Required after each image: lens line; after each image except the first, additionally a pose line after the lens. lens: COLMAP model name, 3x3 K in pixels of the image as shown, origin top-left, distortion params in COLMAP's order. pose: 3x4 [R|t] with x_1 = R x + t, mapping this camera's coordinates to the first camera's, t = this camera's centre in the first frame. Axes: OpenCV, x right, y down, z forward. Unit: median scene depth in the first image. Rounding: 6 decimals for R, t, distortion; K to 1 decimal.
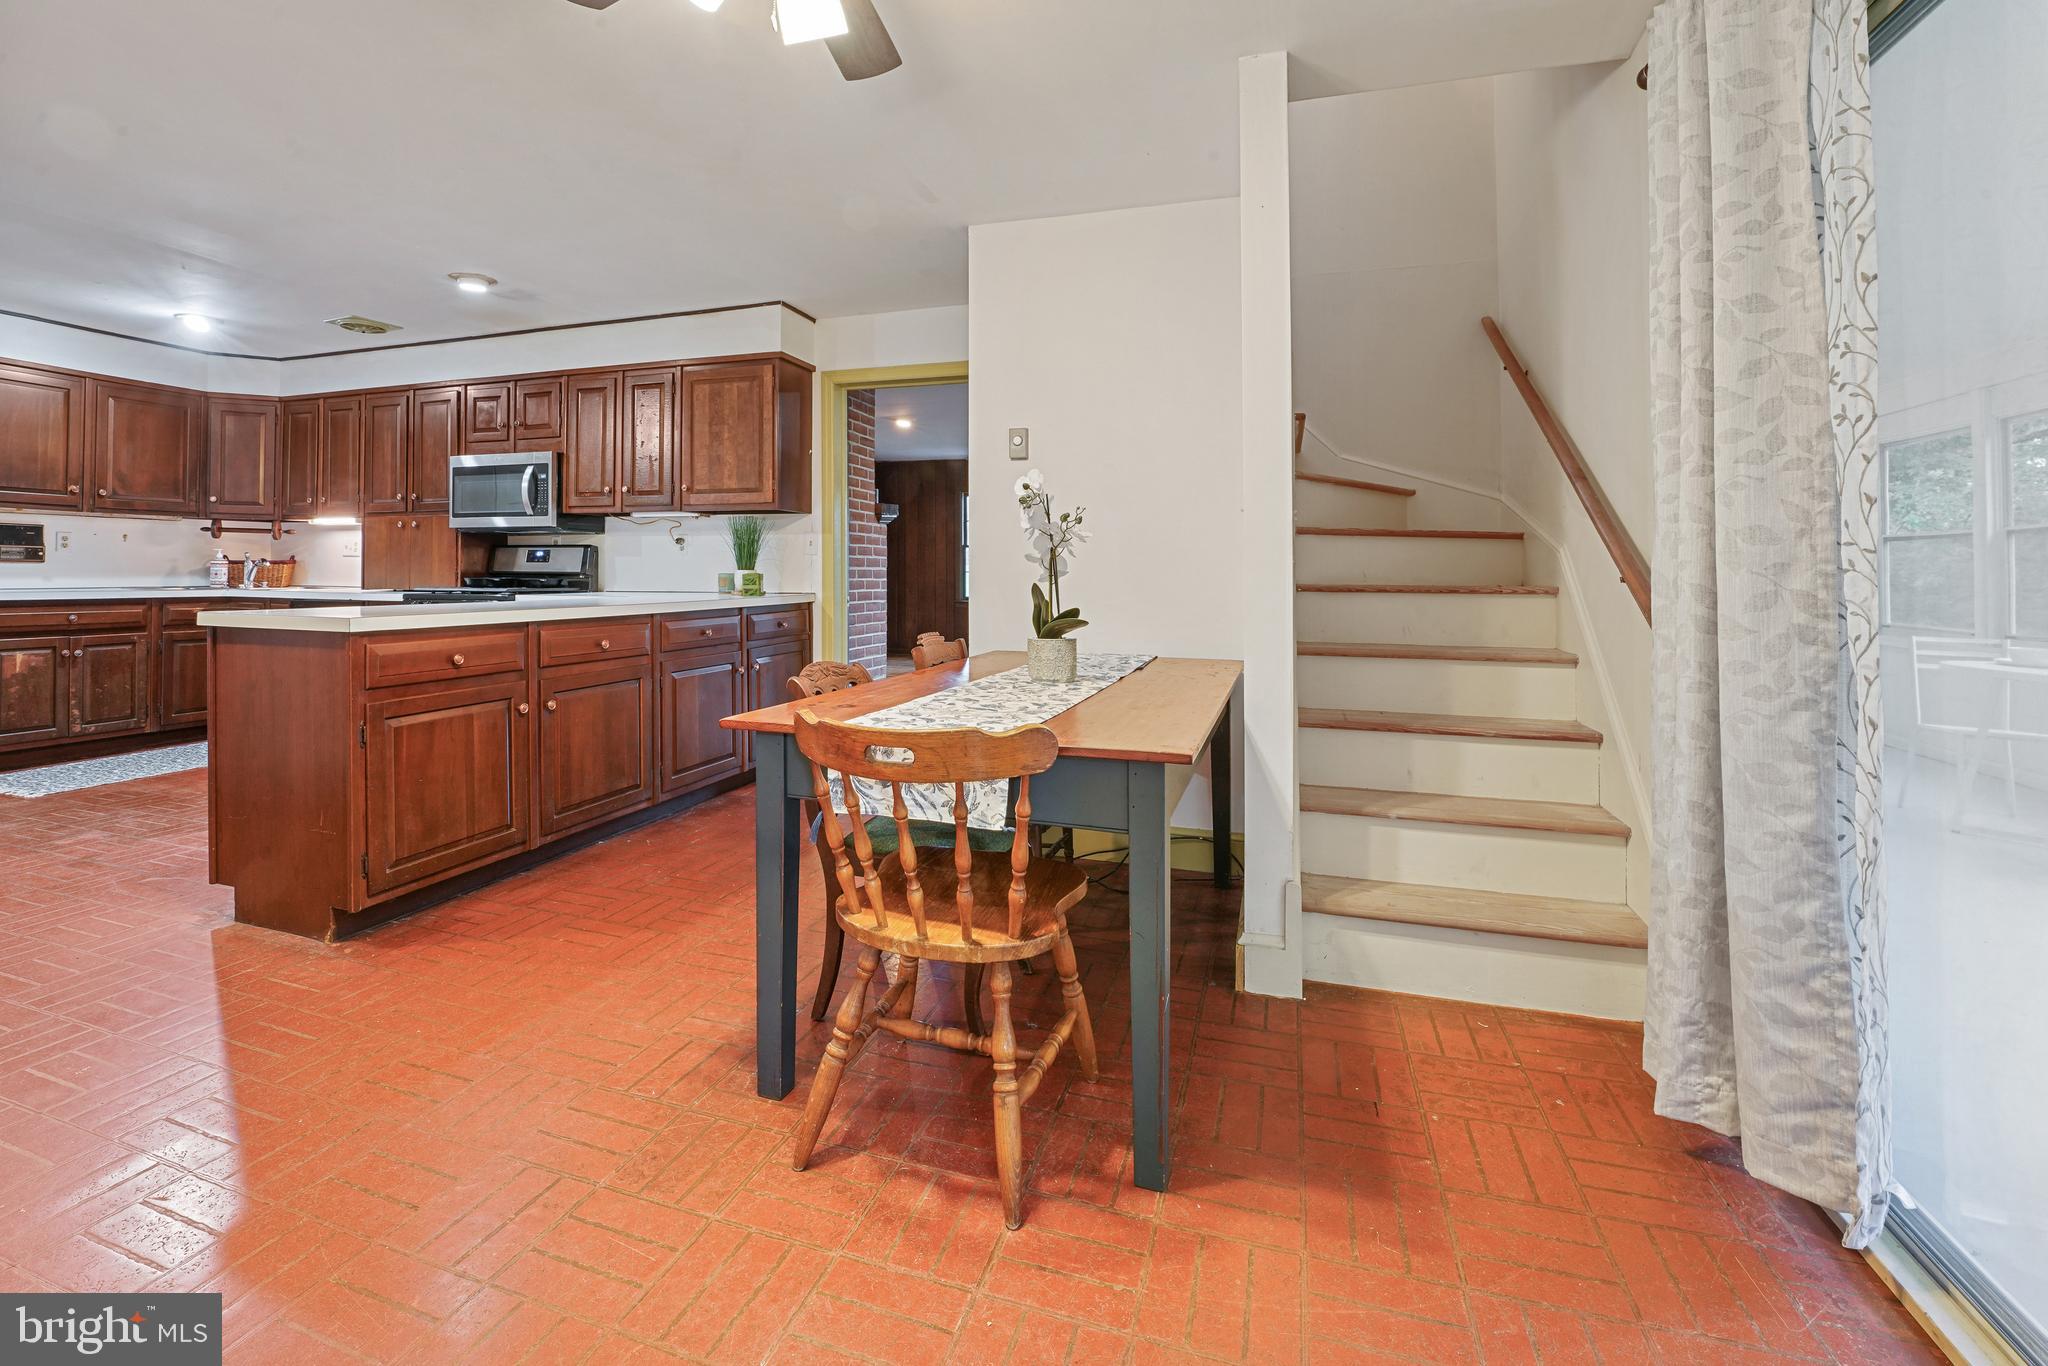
lens RADIAL K [[876.3, 0, 1011.8], [0, 876.3, 574.7], [0, 0, 1]] dist [-0.028317, 0.002164]
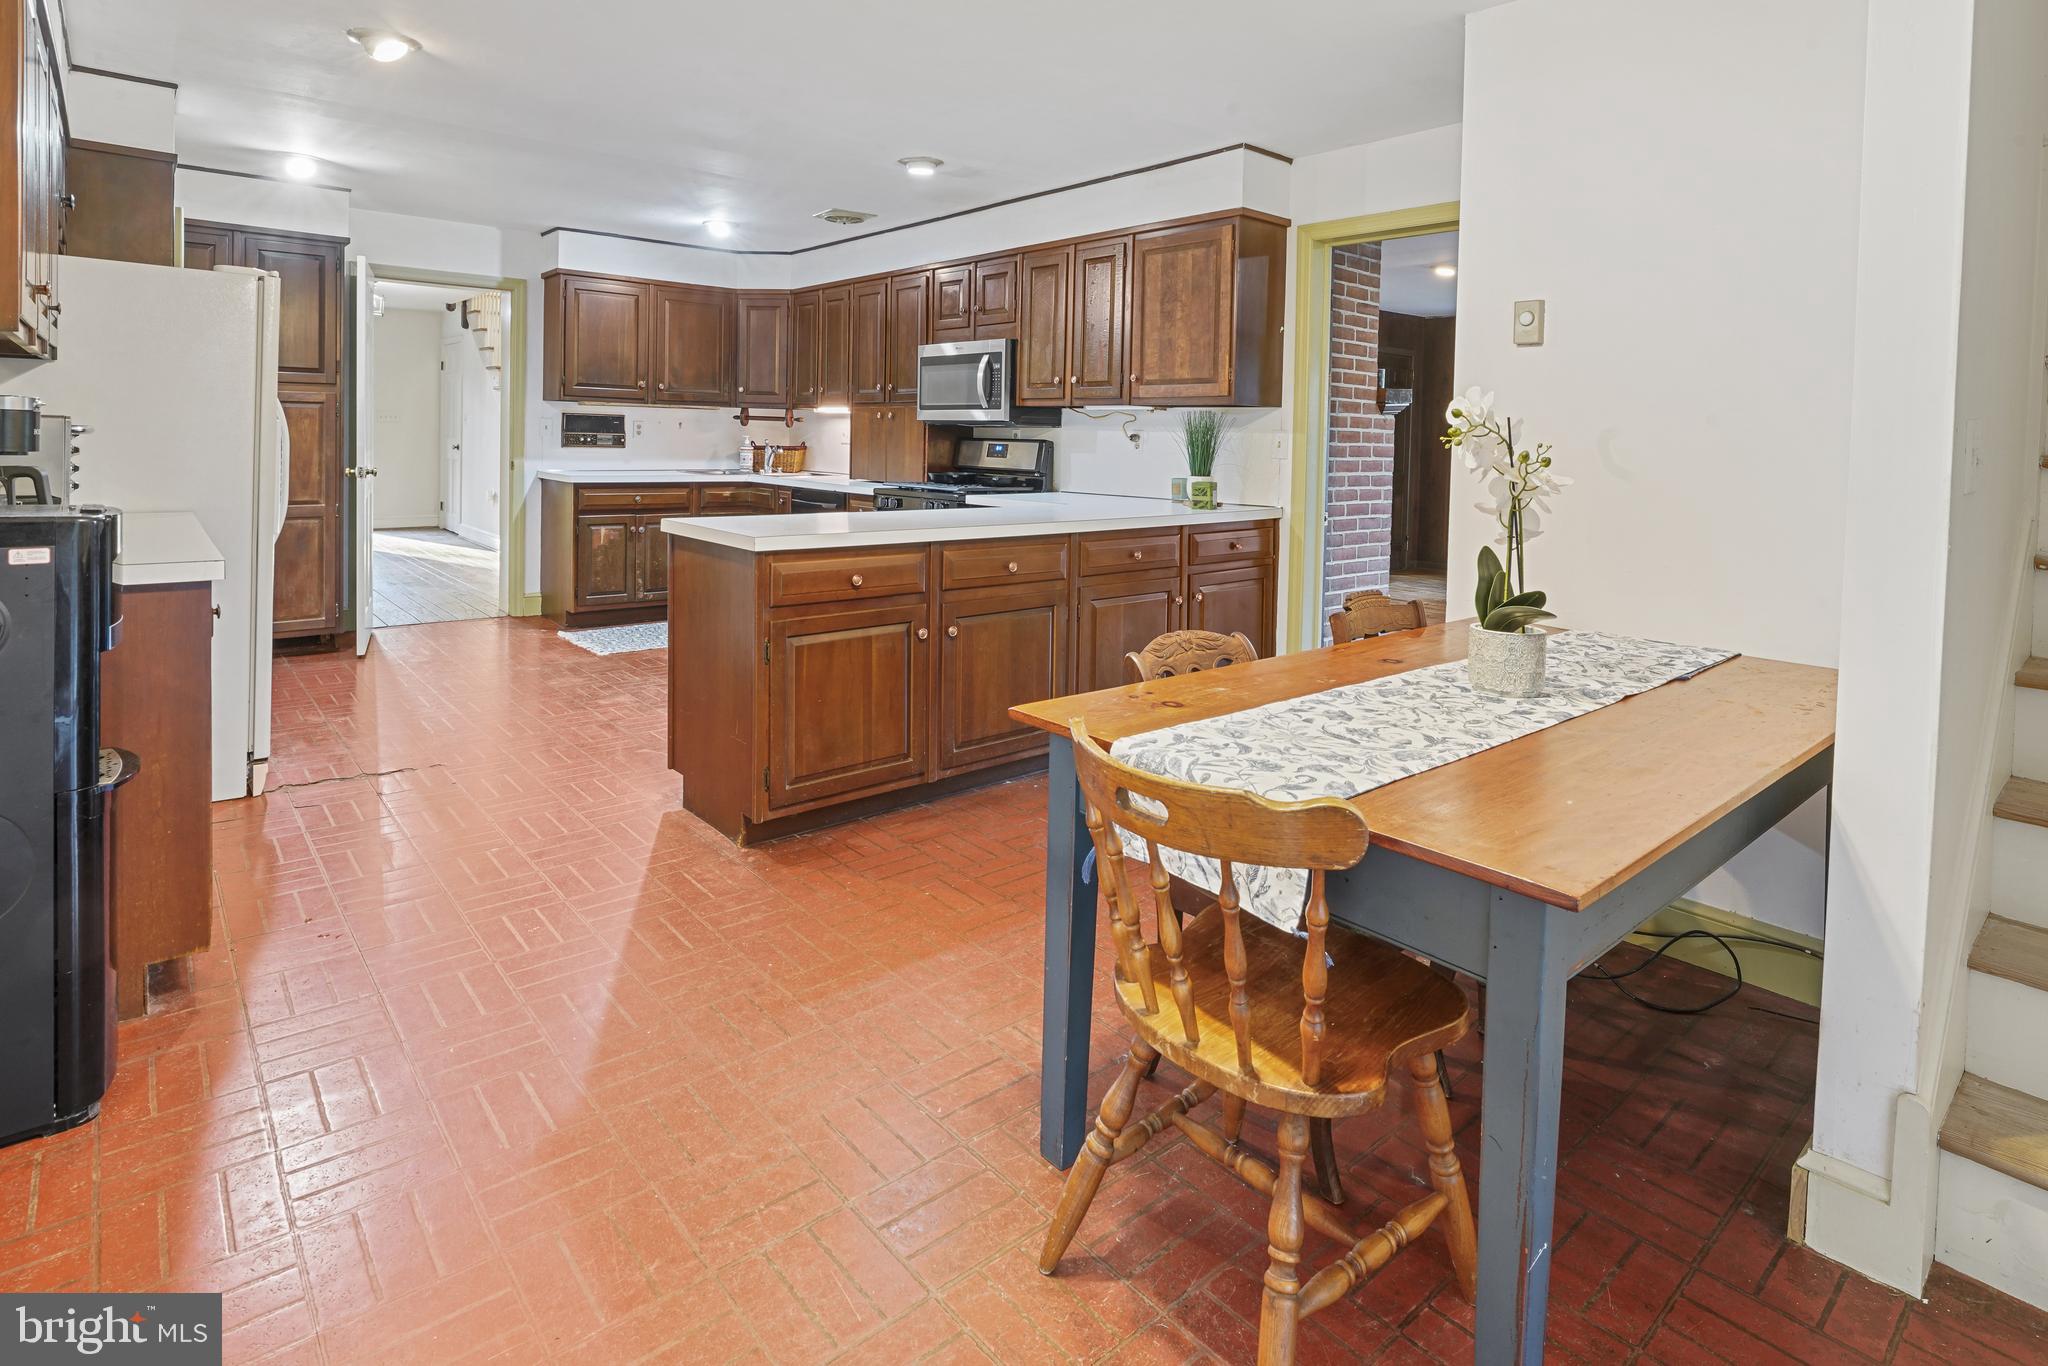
lens RADIAL K [[1066.5, 0, 1023.8], [0, 1066.5, 490.3], [0, 0, 1]] dist [-0.014040, 0.000840]
pose [[0.854453, 0.038659, -0.518089, 0.094615], [-0.017640, 0.998811, 0.045438, -0.042525], [0.519230, -0.029686, 0.854119, 0.059621]]
